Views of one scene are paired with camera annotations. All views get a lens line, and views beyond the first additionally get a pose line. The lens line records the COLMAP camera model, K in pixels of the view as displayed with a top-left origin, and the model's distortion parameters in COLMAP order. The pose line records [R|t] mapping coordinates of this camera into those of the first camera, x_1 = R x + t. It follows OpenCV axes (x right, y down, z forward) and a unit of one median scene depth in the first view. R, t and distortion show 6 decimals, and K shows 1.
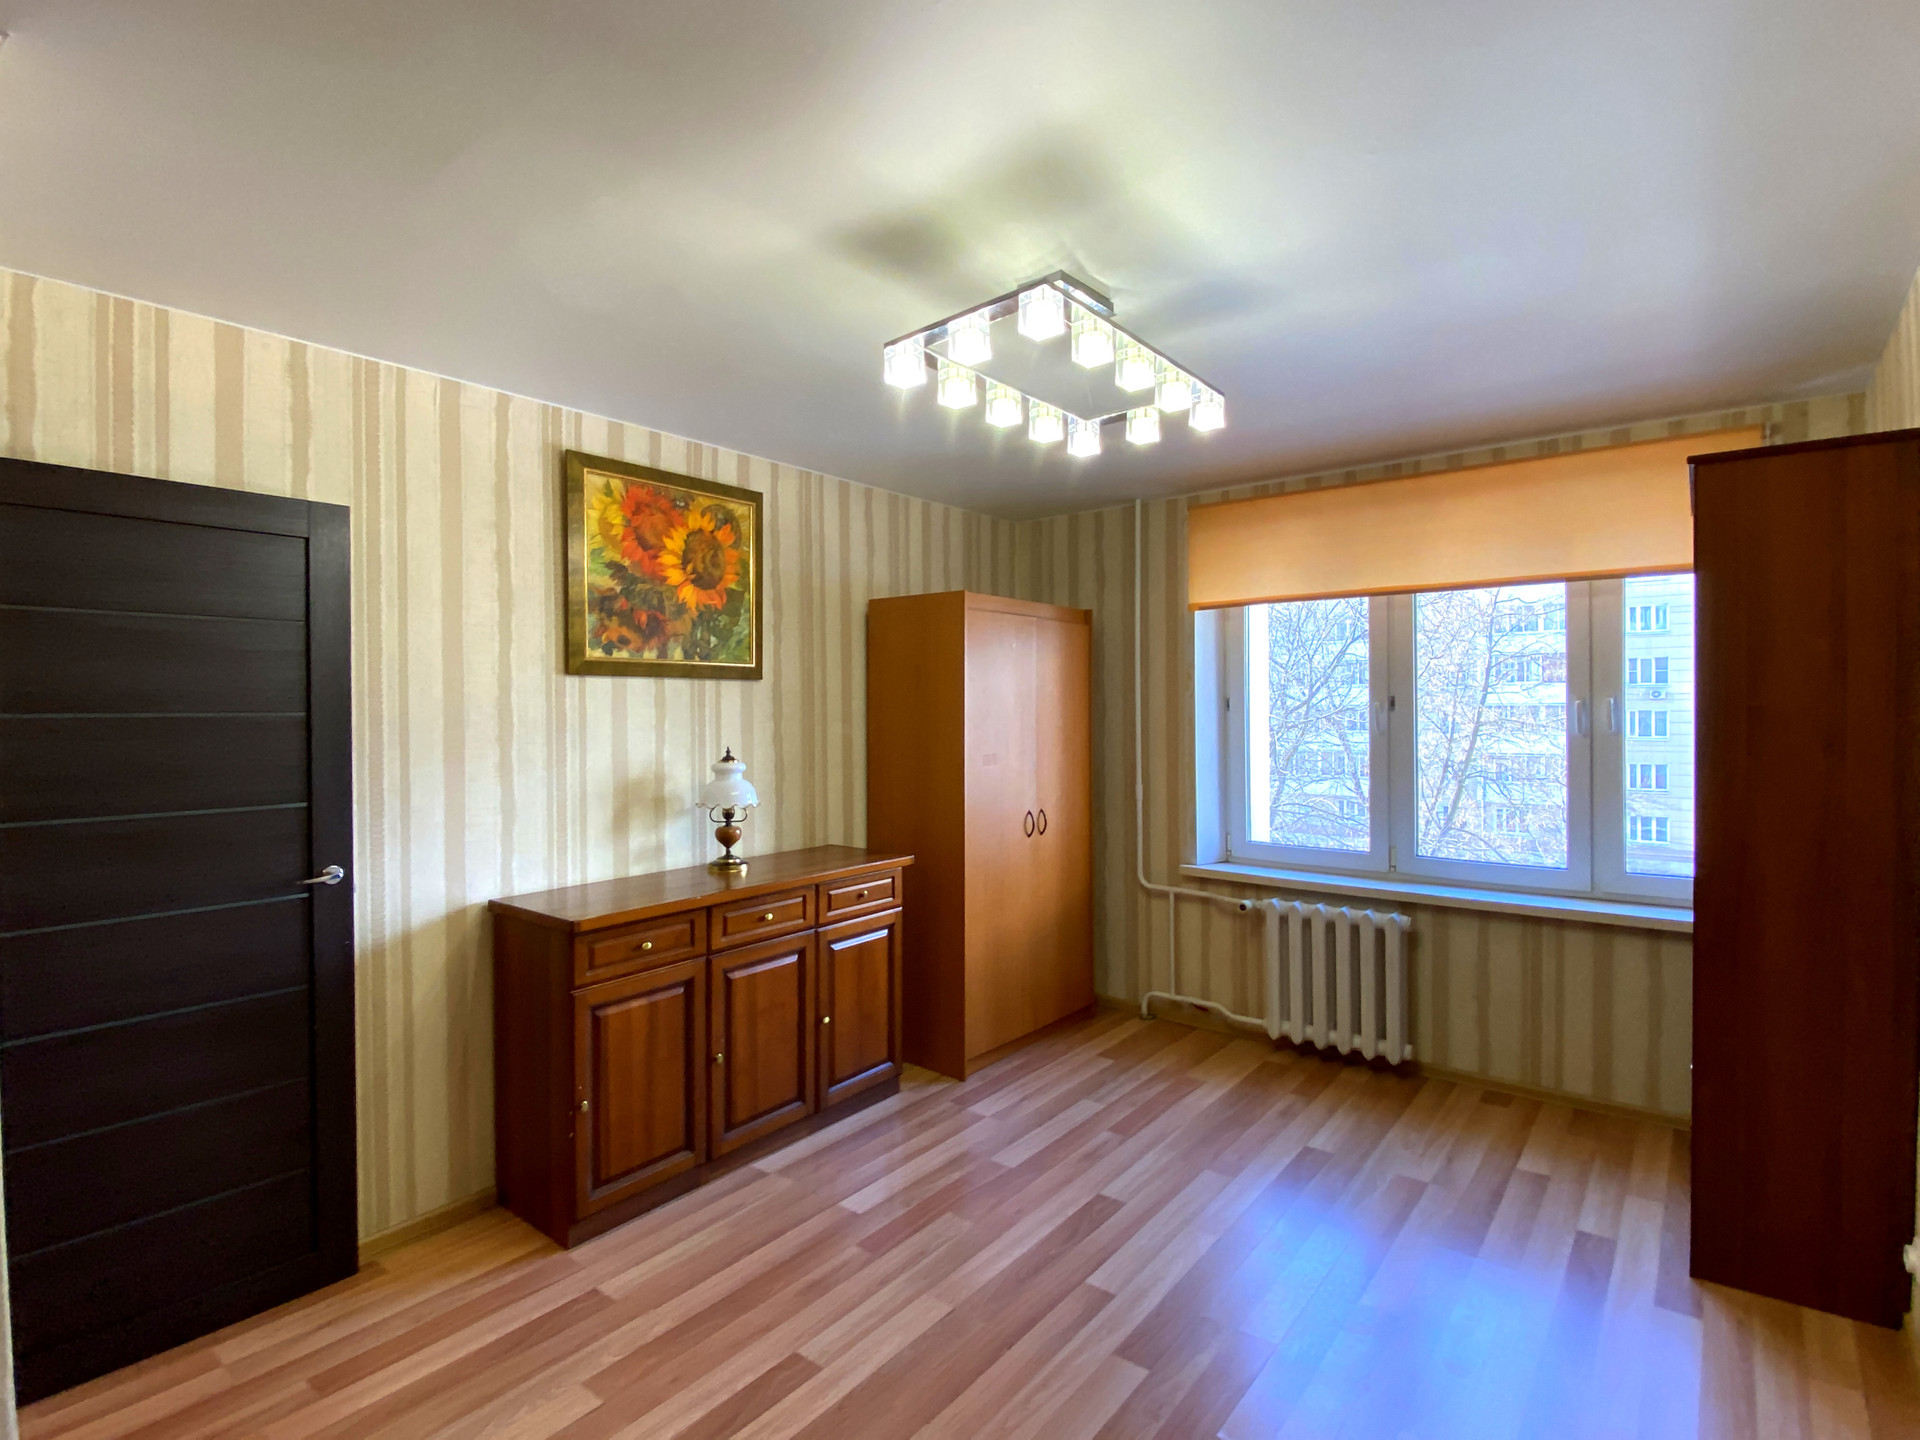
lens RADIAL K [[925.7, 0, 957.9], [0, 925.7, 708.7], [0, 0, 1]] dist [-0.001057, -0.000243]
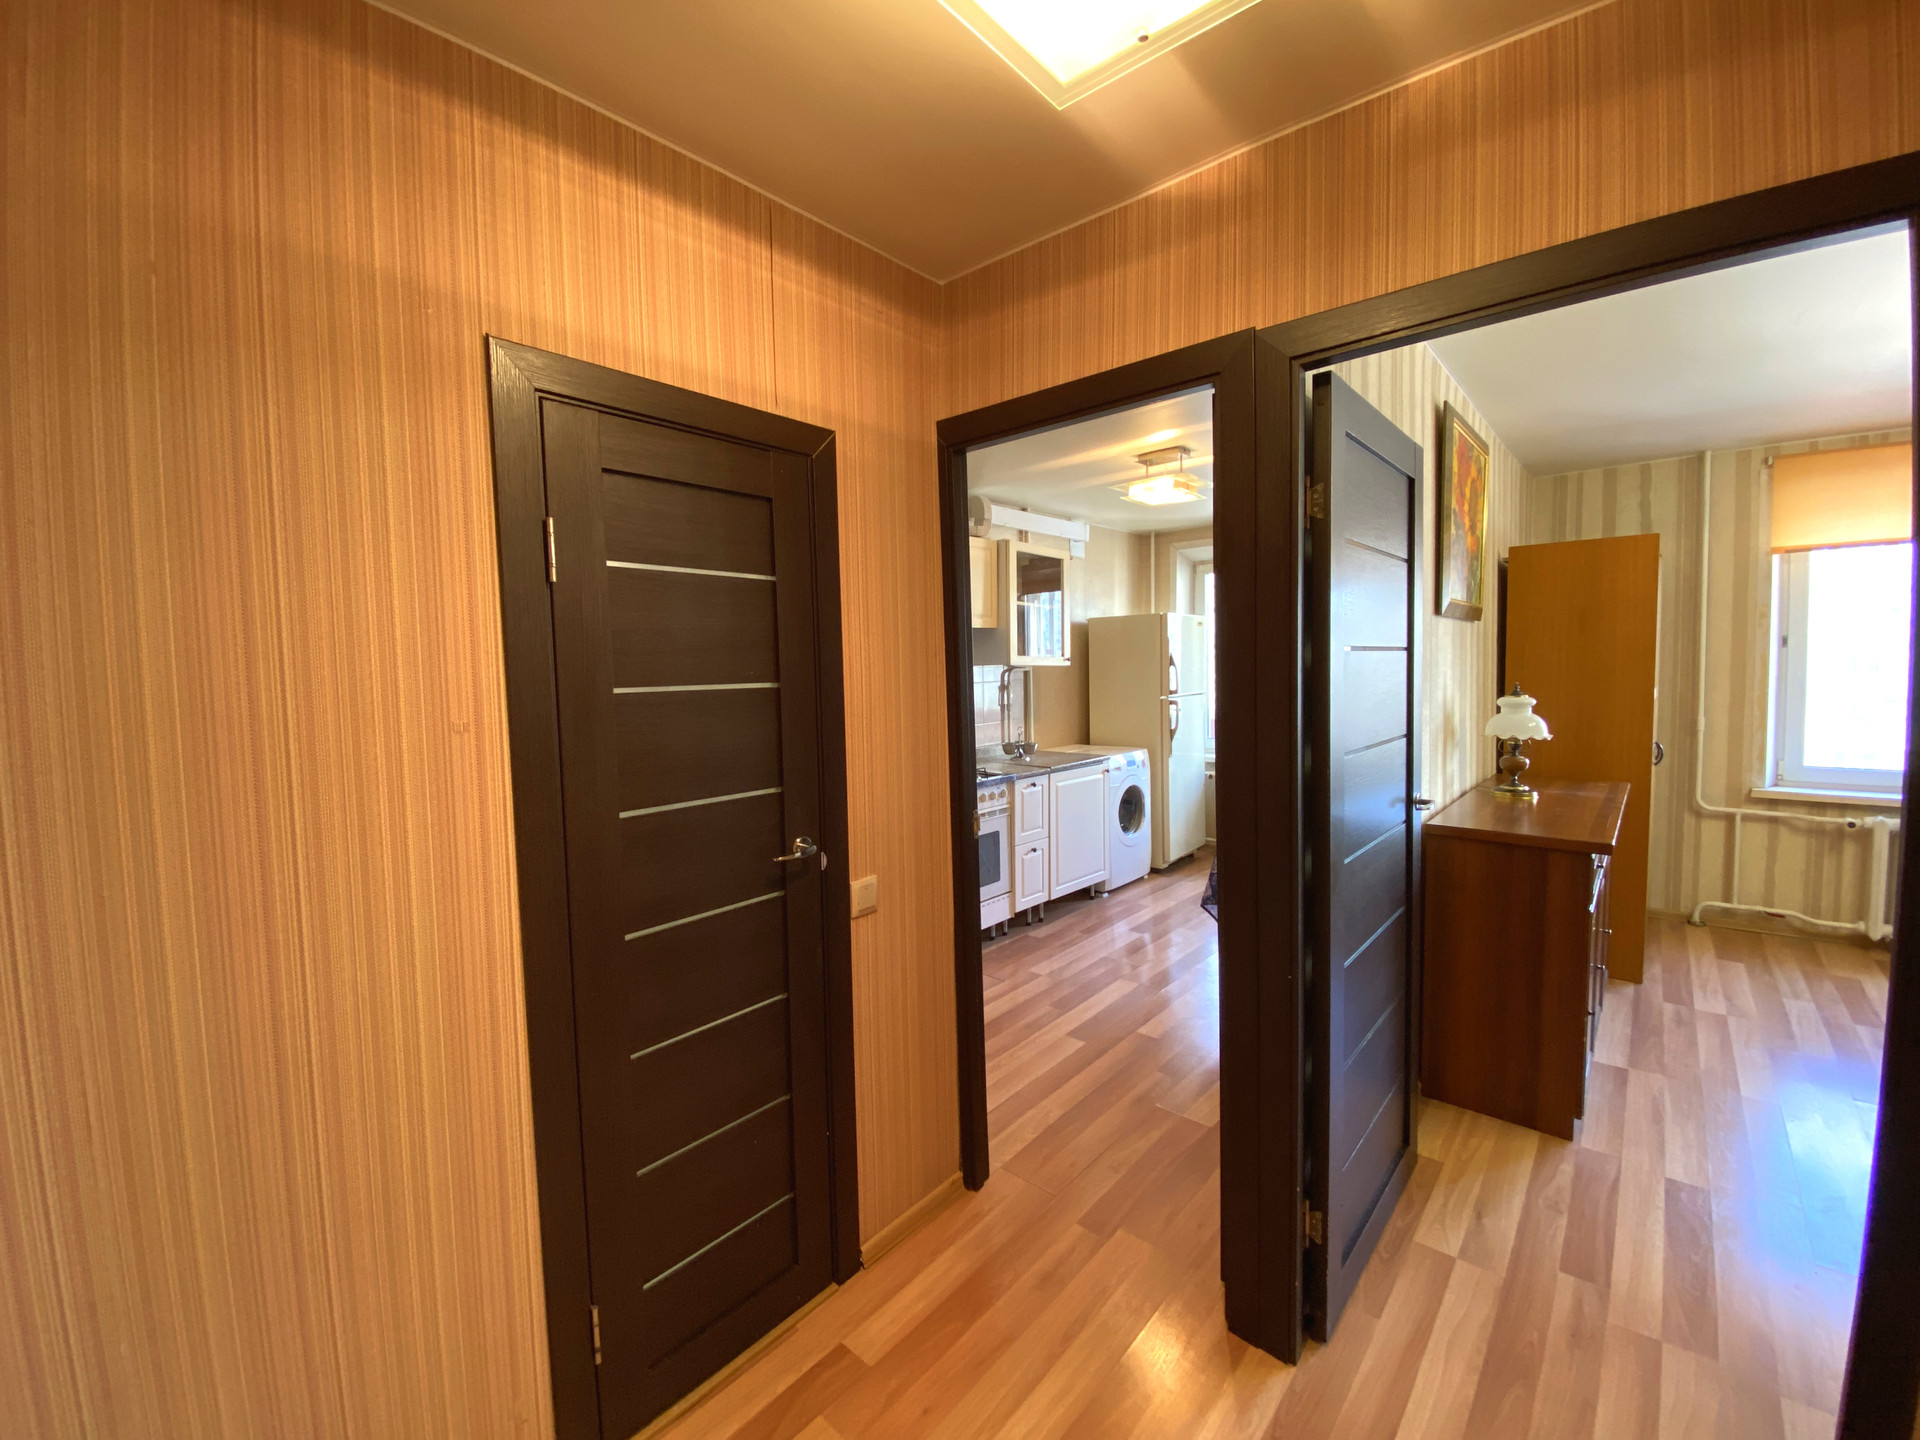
lens RADIAL K [[804.5, 0, 959.7], [0, 804.5, 712.9], [0, 0, 1]] dist [-0.018399, -0.000568]
pose [[0.999769, -0.011096, -0.018418, -0.702283], [0.012329, 0.997592, 0.068255, 0.003828], [0.017616, -0.068466, 0.997498, 0.055151]]
